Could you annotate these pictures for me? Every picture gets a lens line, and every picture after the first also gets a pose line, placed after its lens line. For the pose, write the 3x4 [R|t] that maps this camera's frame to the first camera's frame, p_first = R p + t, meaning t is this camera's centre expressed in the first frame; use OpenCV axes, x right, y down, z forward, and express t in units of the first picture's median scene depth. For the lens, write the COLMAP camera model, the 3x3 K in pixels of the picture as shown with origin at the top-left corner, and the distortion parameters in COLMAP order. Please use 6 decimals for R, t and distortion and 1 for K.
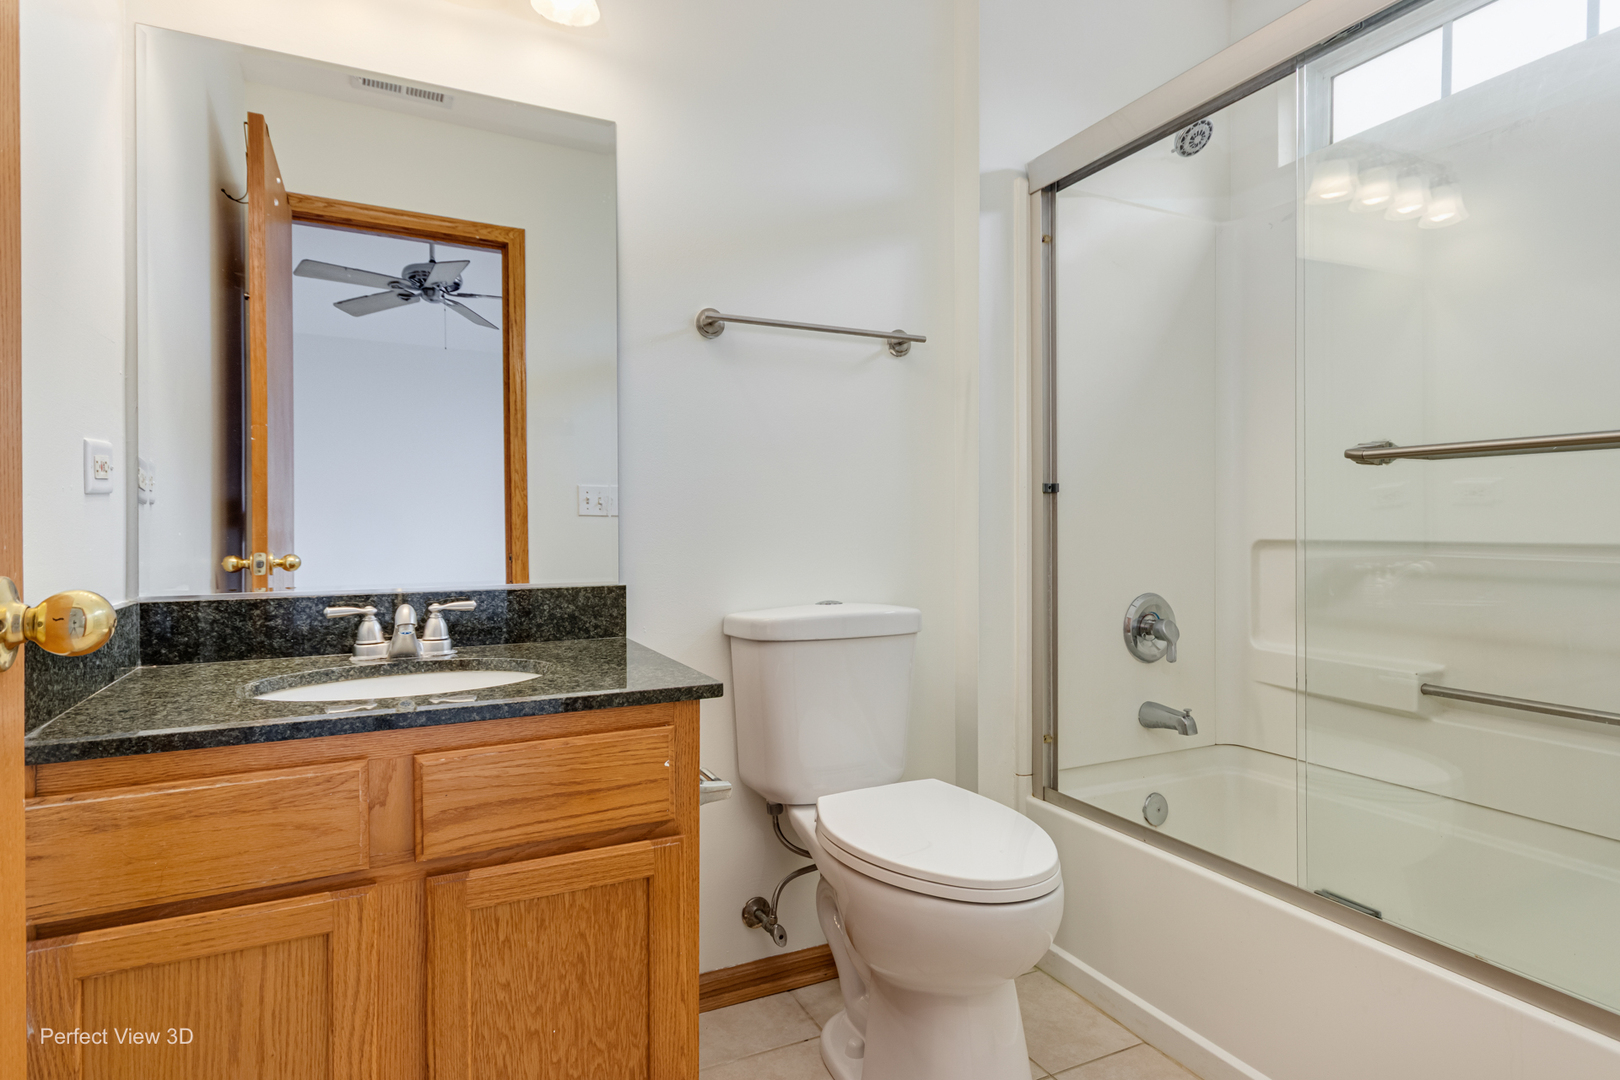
lens RADIAL K [[854.8, 0, 810.0], [0, 854.8, 540.0], [0, 0, 1]] dist [0.000305, 0.000031]
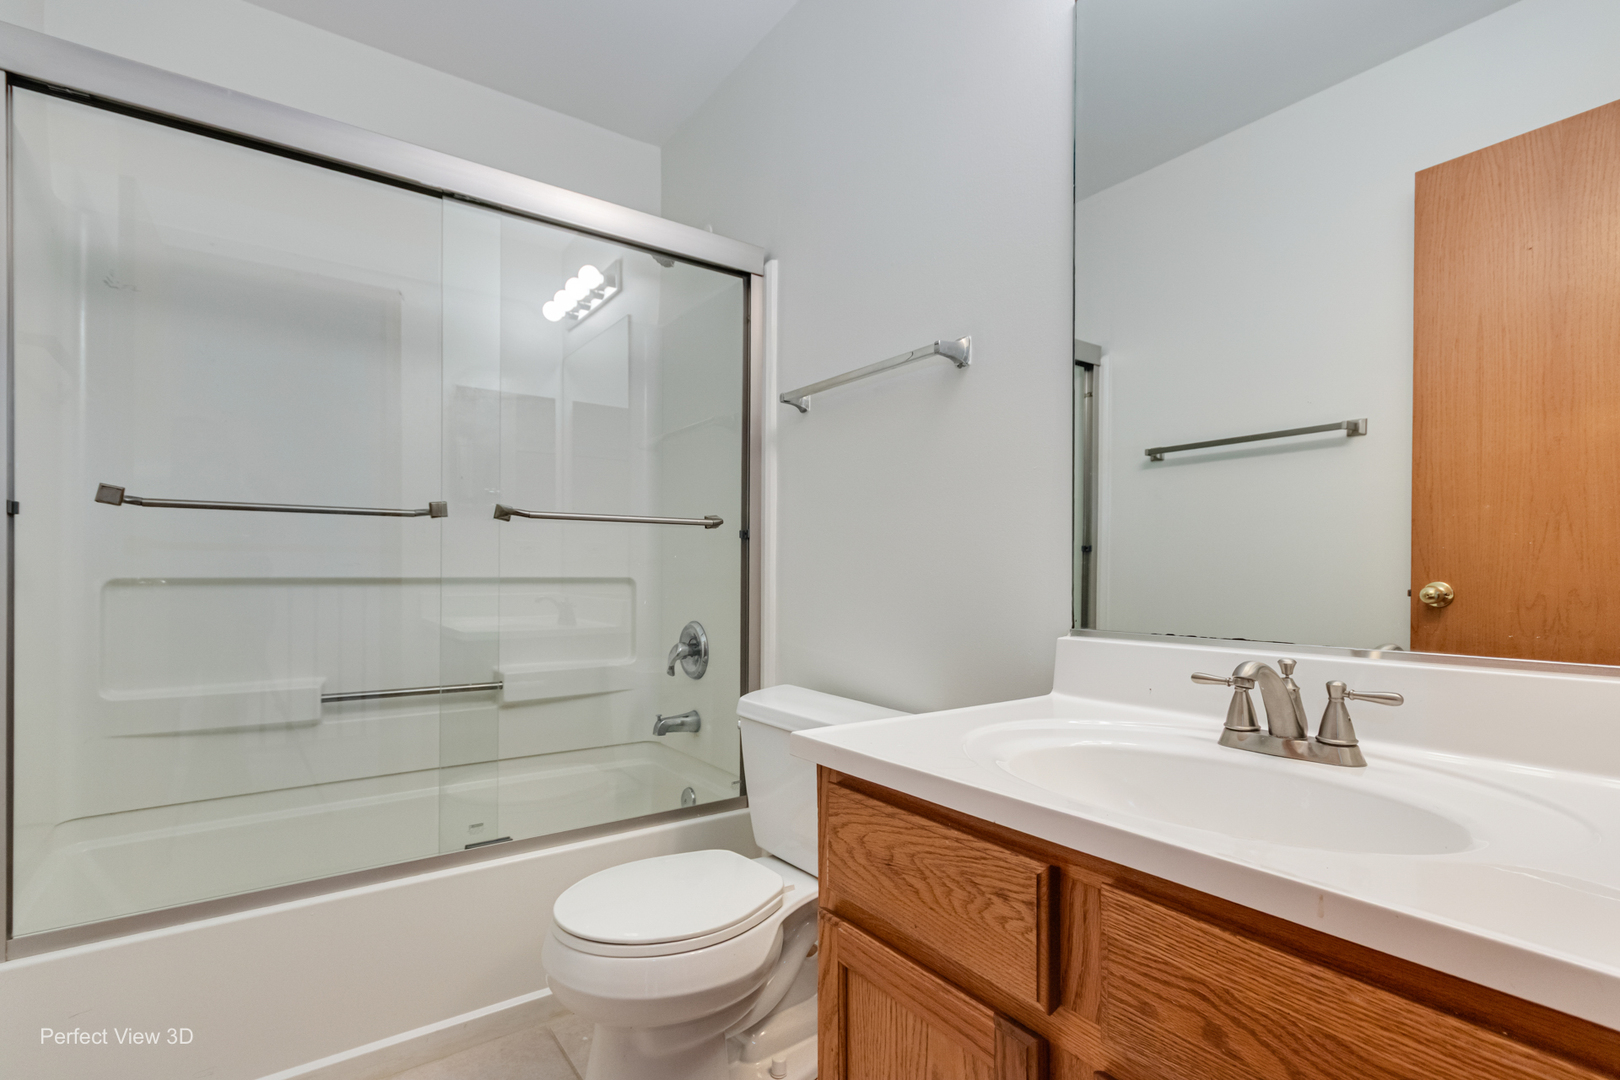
lens RADIAL K [[751.0, 0, 808.7], [0, 751.0, 573.9], [0, 0, 1]] dist [-0.000040, 0.000004]
pose [[-0.163559, -0.002350, 0.986531, -0.450726], [0.006123, 0.999975, 0.003397, -0.003663], [-0.986515, 0.006596, -0.163540, 0.484943]]
